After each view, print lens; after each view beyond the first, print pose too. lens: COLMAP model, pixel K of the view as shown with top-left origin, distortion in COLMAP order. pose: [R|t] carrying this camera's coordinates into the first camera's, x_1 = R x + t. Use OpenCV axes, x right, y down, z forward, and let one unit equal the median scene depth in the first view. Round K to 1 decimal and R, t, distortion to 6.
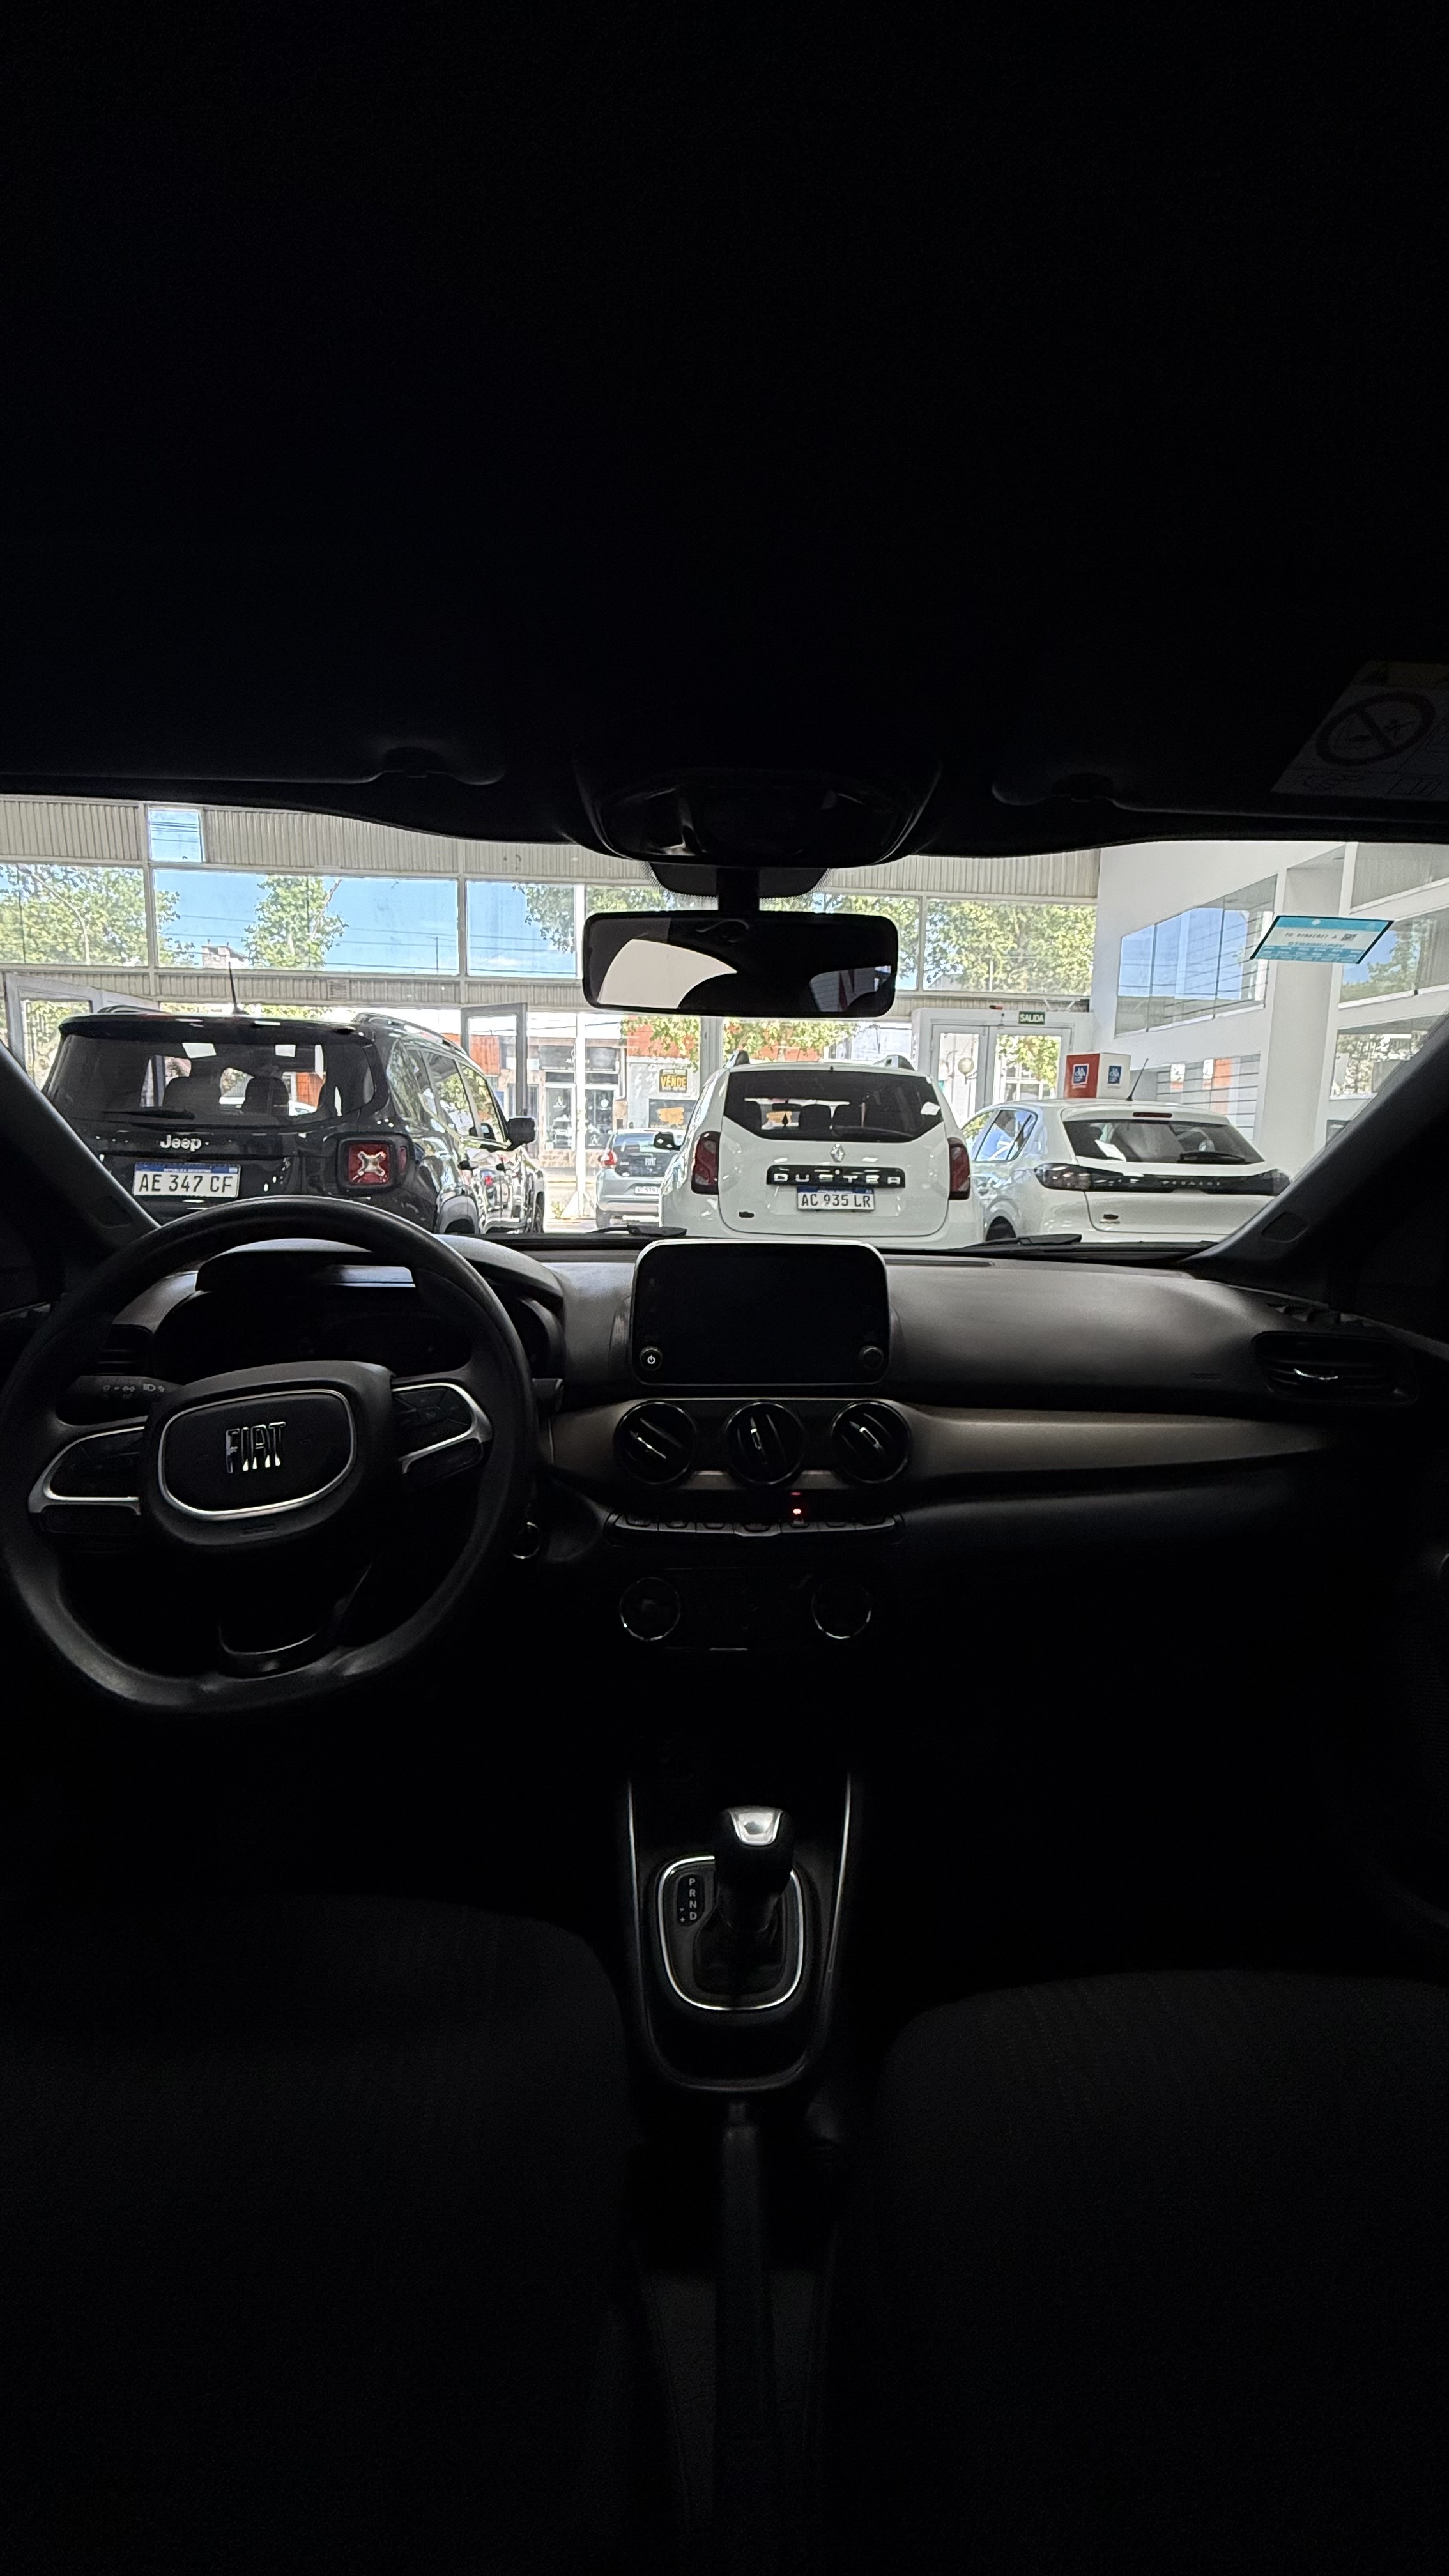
lens RADIAL K [[1032.6, 0, 730.8], [0, 1032.6, 1279.5], [0, 0, 1]] dist [-0.000896, -0.000047]
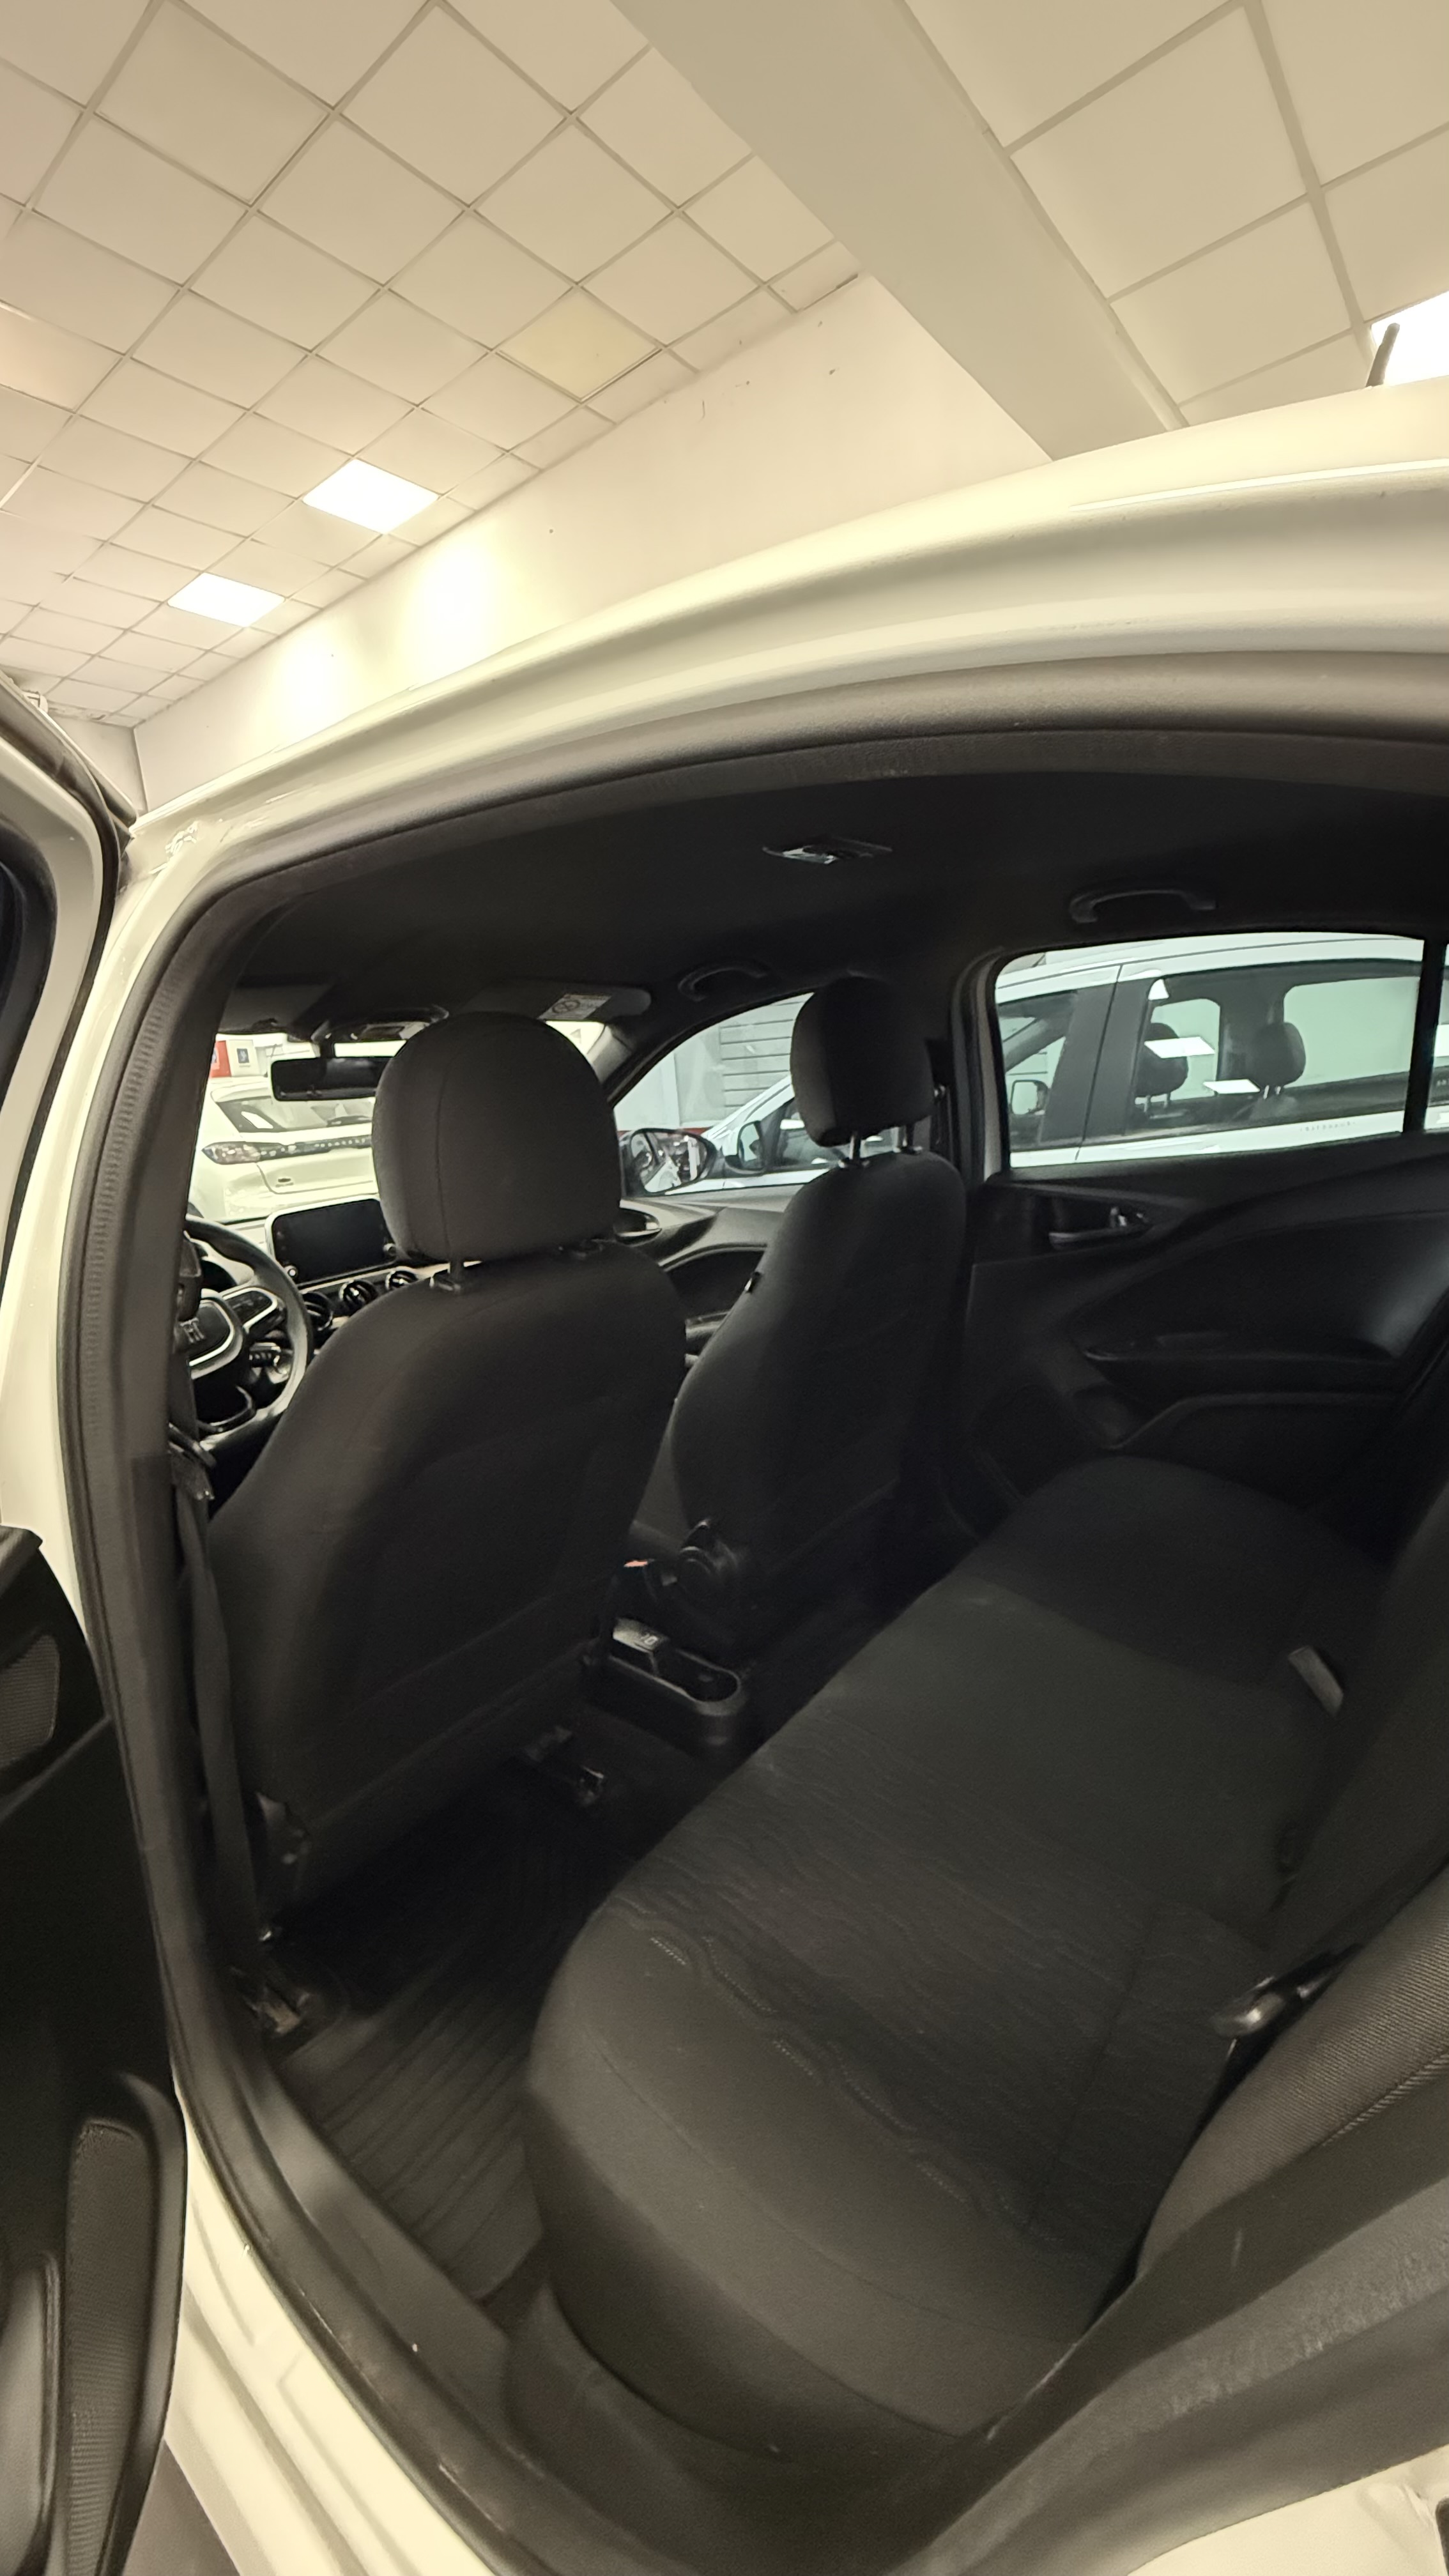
lens RADIAL K [[1039.2, 0, 724.5], [0, 1039.2, 1288.0], [0, 0, 1]] dist [0.005084, 0.000369]
pose [[0.671046, -0.229700, 0.704937, -0.125624], [0.198009, 0.971785, 0.128162, 0.002323], [-0.714486, 0.053581, 0.697595, -0.128006]]
